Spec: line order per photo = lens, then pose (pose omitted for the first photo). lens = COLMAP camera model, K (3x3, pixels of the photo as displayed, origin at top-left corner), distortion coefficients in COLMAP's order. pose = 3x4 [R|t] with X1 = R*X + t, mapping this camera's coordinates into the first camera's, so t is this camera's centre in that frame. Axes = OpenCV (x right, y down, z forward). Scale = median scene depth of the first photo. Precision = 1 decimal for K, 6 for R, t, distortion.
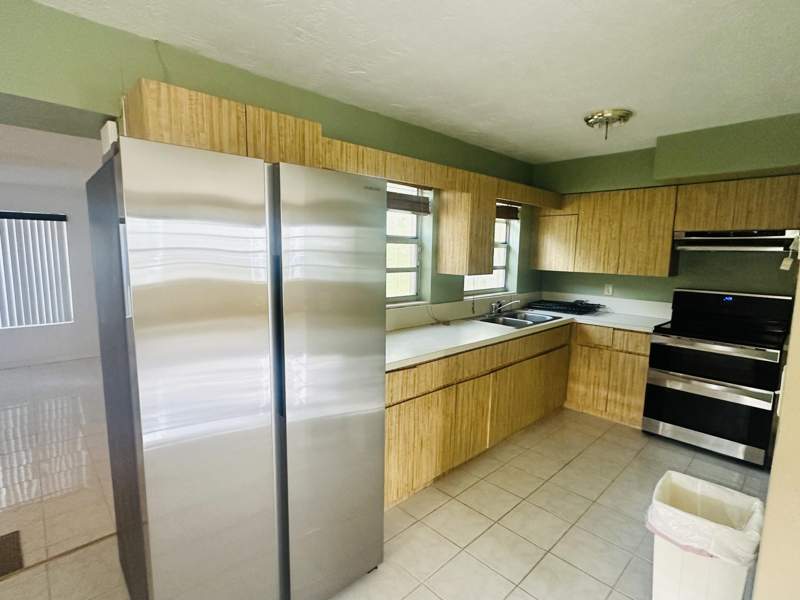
lens RADIAL K [[398.7, 0, 402.1], [0, 398.7, 303.1], [0, 0, 1]] dist [-0.000229, 0.001786]
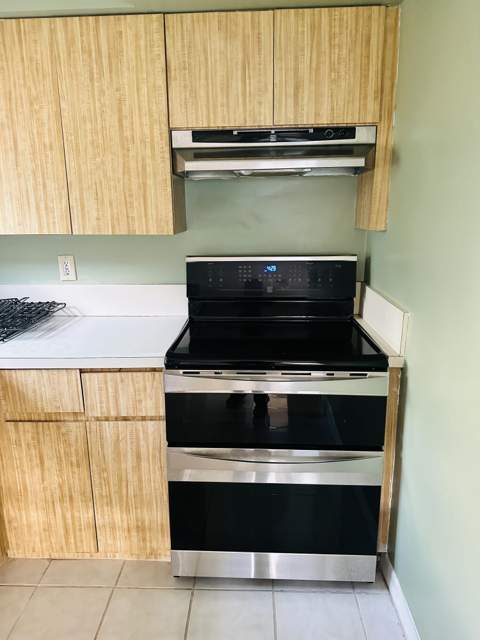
lens RADIAL K [[448.8, 0, 242.6], [0, 448.8, 322.0], [0, 0, 1]] dist [0.028653, -0.025178]
pose [[0.716890, -0.189463, 0.670948, 0.343293], [0.112783, 0.981206, 0.156569, -0.036437], [-0.688003, -0.036571, 0.724786, 0.544767]]
